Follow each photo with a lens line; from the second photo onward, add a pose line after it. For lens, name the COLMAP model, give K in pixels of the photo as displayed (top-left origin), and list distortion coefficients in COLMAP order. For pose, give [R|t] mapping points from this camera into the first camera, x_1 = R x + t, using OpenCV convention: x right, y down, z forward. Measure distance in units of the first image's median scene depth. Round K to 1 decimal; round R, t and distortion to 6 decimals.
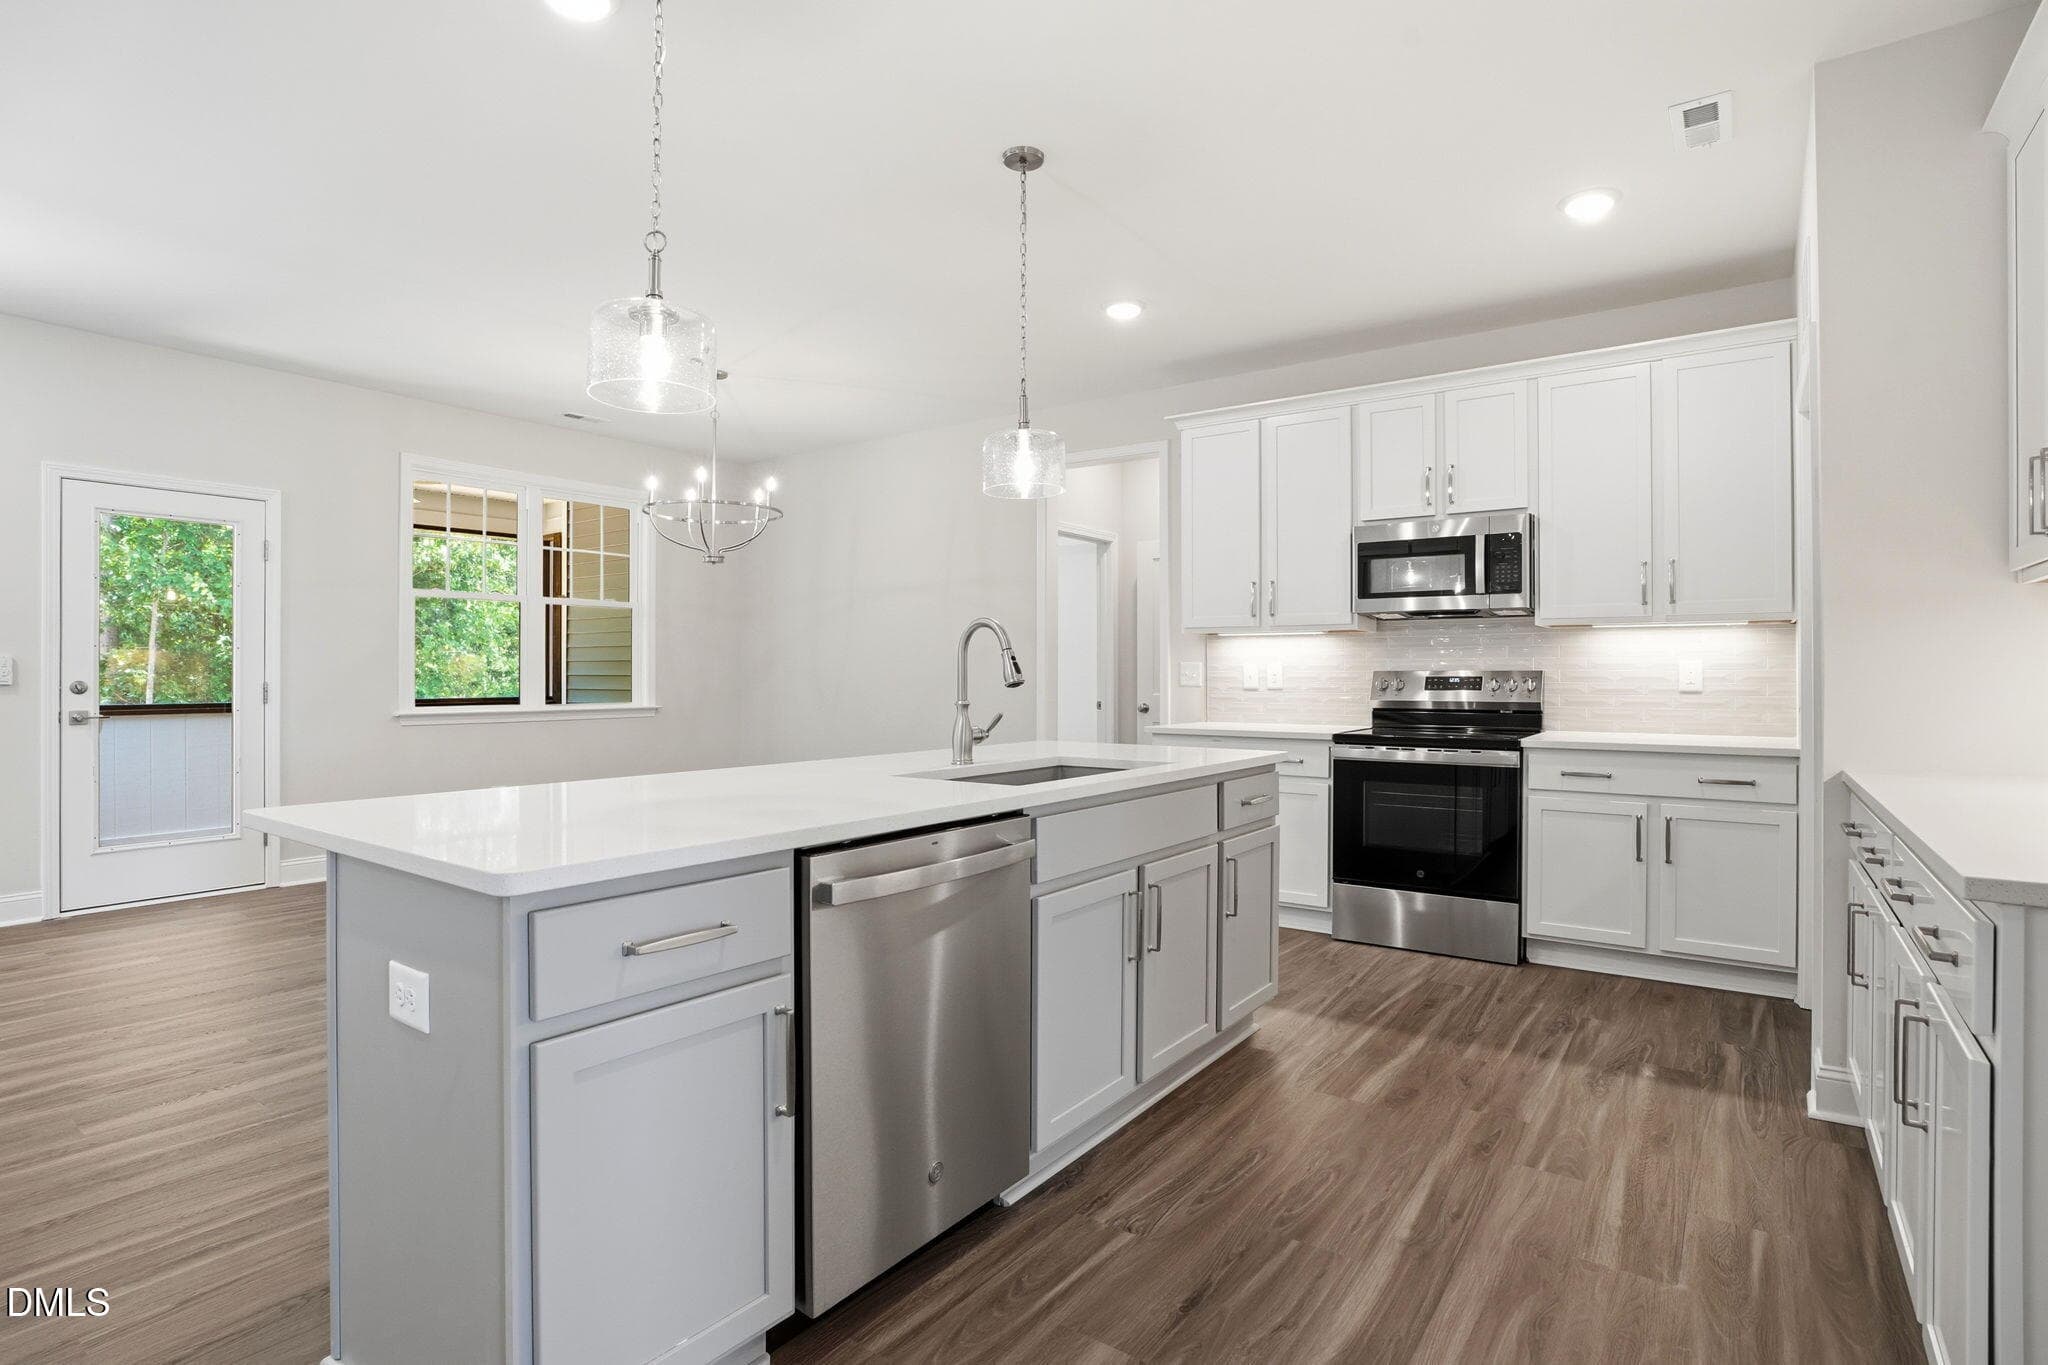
lens RADIAL K [[986.3, 0, 1044.7], [0, 986.3, 680.3], [0, 0, 1]] dist [-0.040929, 0.008575]
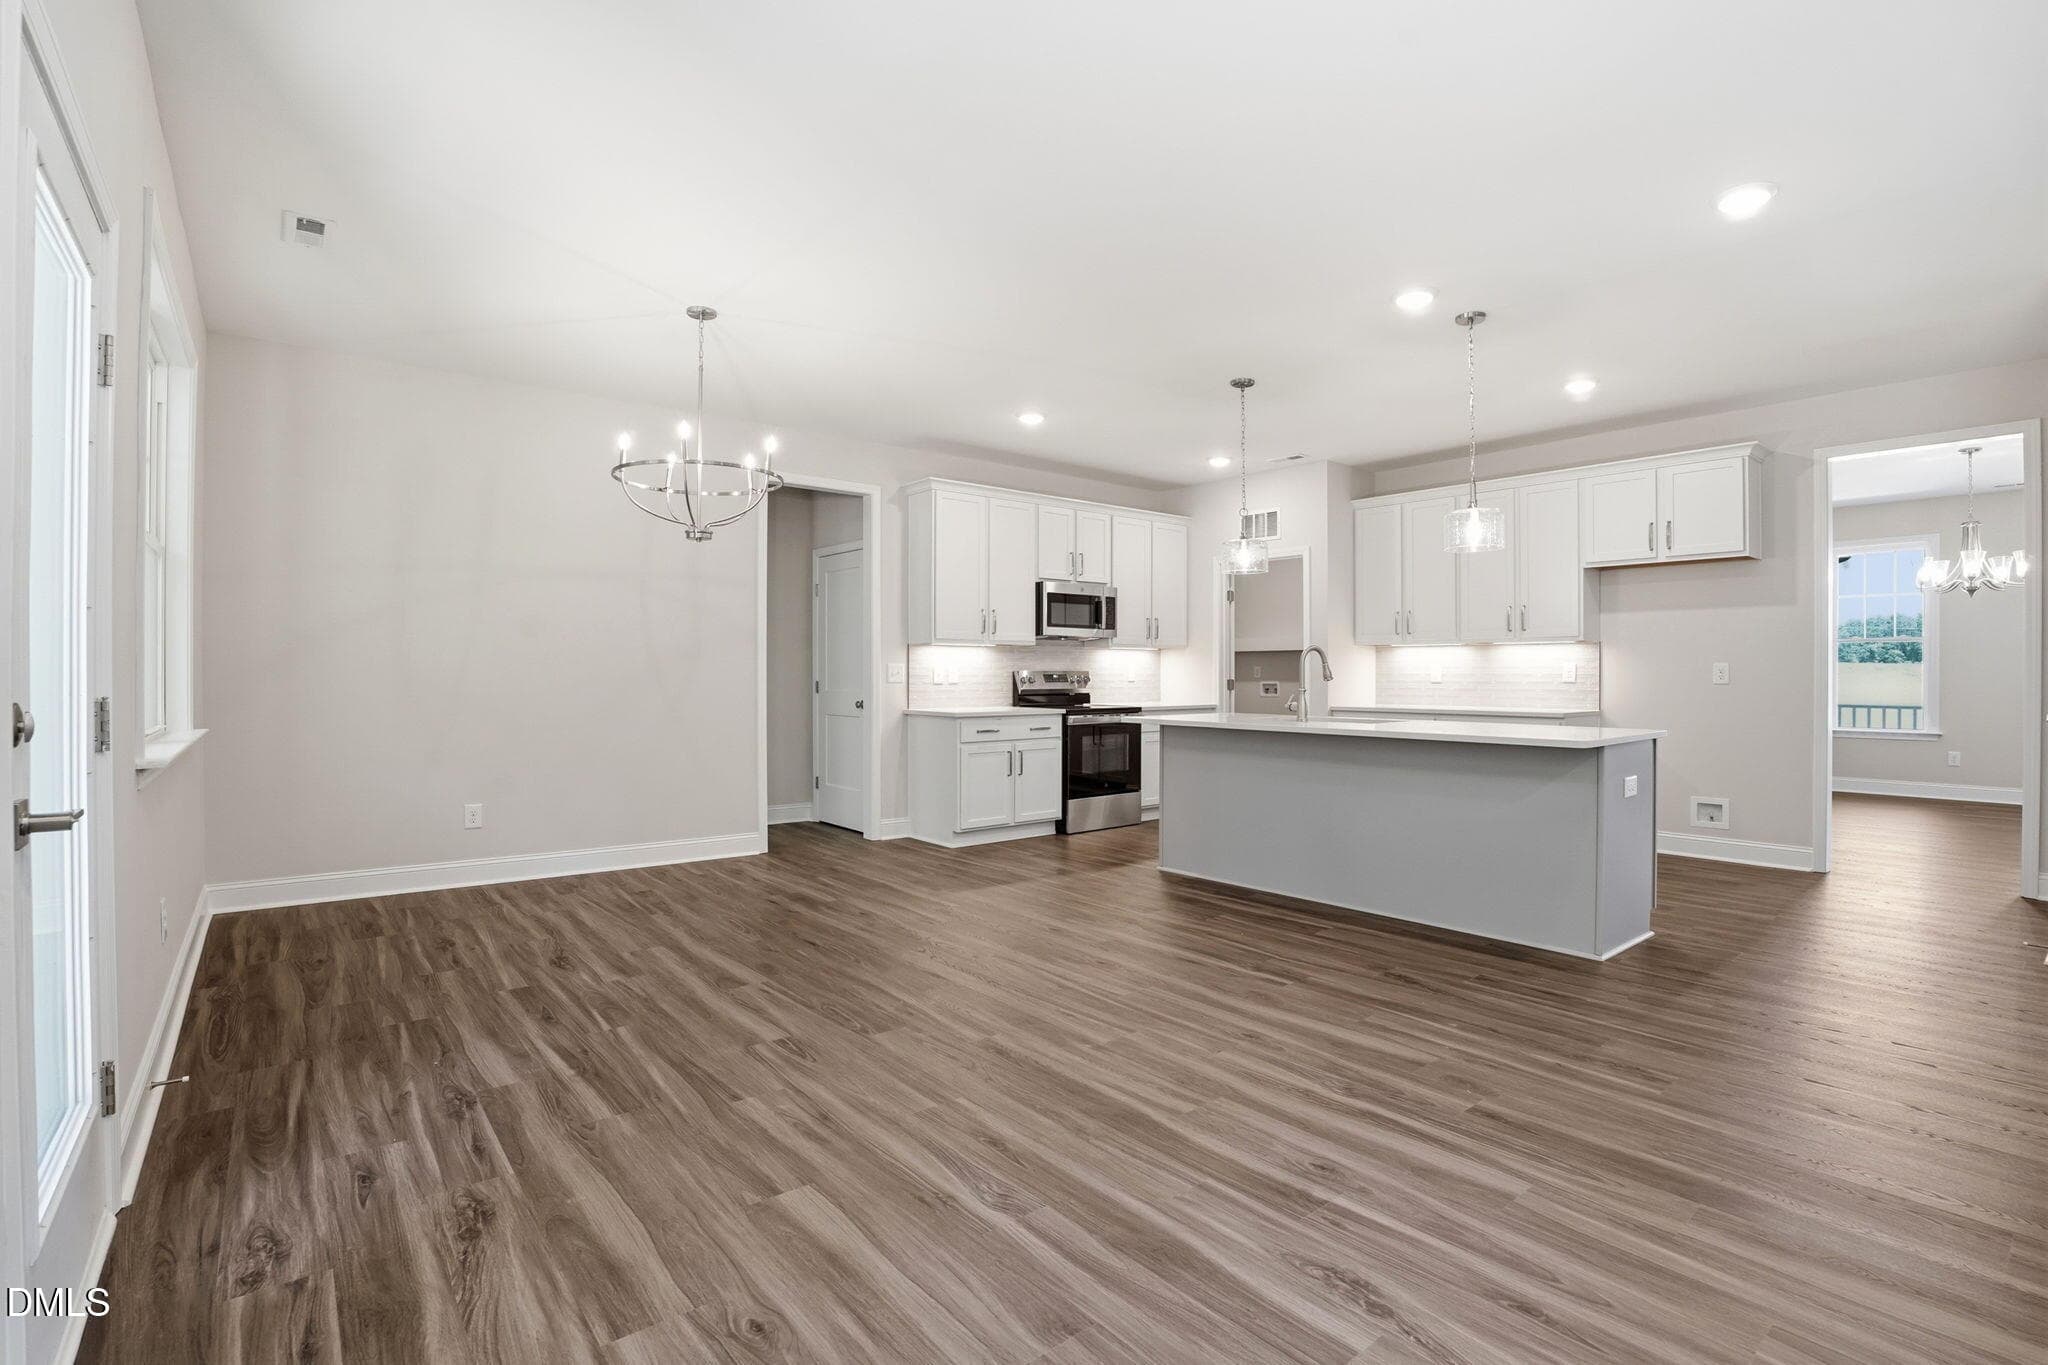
lens RADIAL K [[932.6, 0, 1008.9], [0, 932.6, 676.9], [0, 0, 1]] dist [-0.020292, 0.001807]
pose [[0.301976, -0.005290, 0.953301, -1.176922], [-0.001028, 0.999982, 0.005875, -0.008147], [-0.953315, -0.002754, 0.301965, 0.589656]]
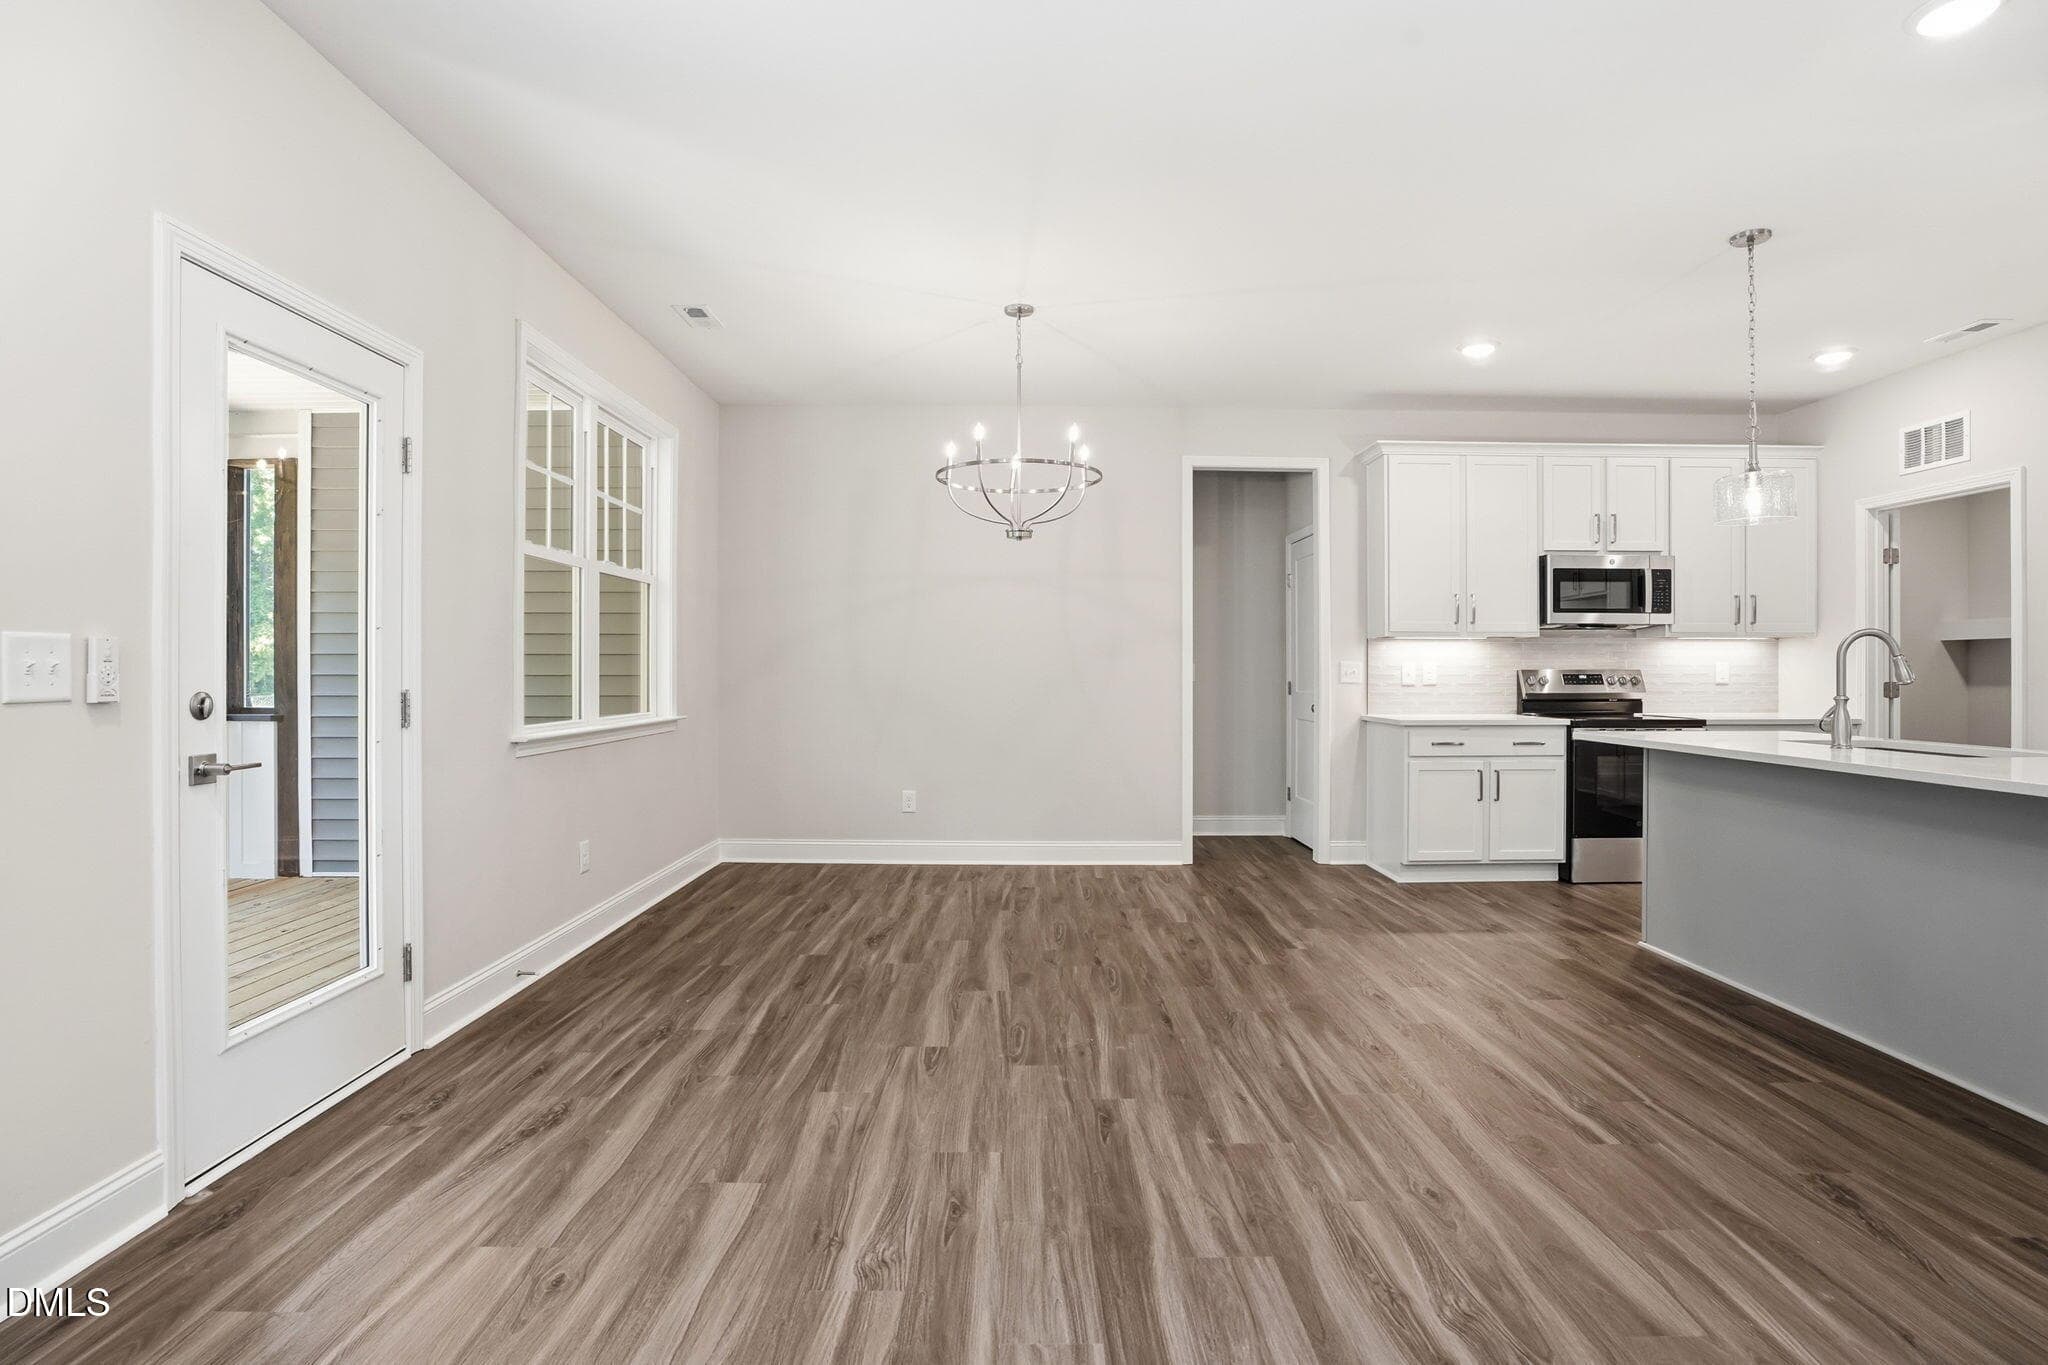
lens RADIAL K [[986.3, 0, 1029.3], [0, 986.3, 690.9], [0, 0, 1]] dist [-0.040929, 0.008575]
pose [[0.812304, -0.013548, 0.583078, -0.957402], [0.003095, 0.999816, 0.018919, -0.007662], [-0.583227, -0.013563, 0.812196, 0.372312]]
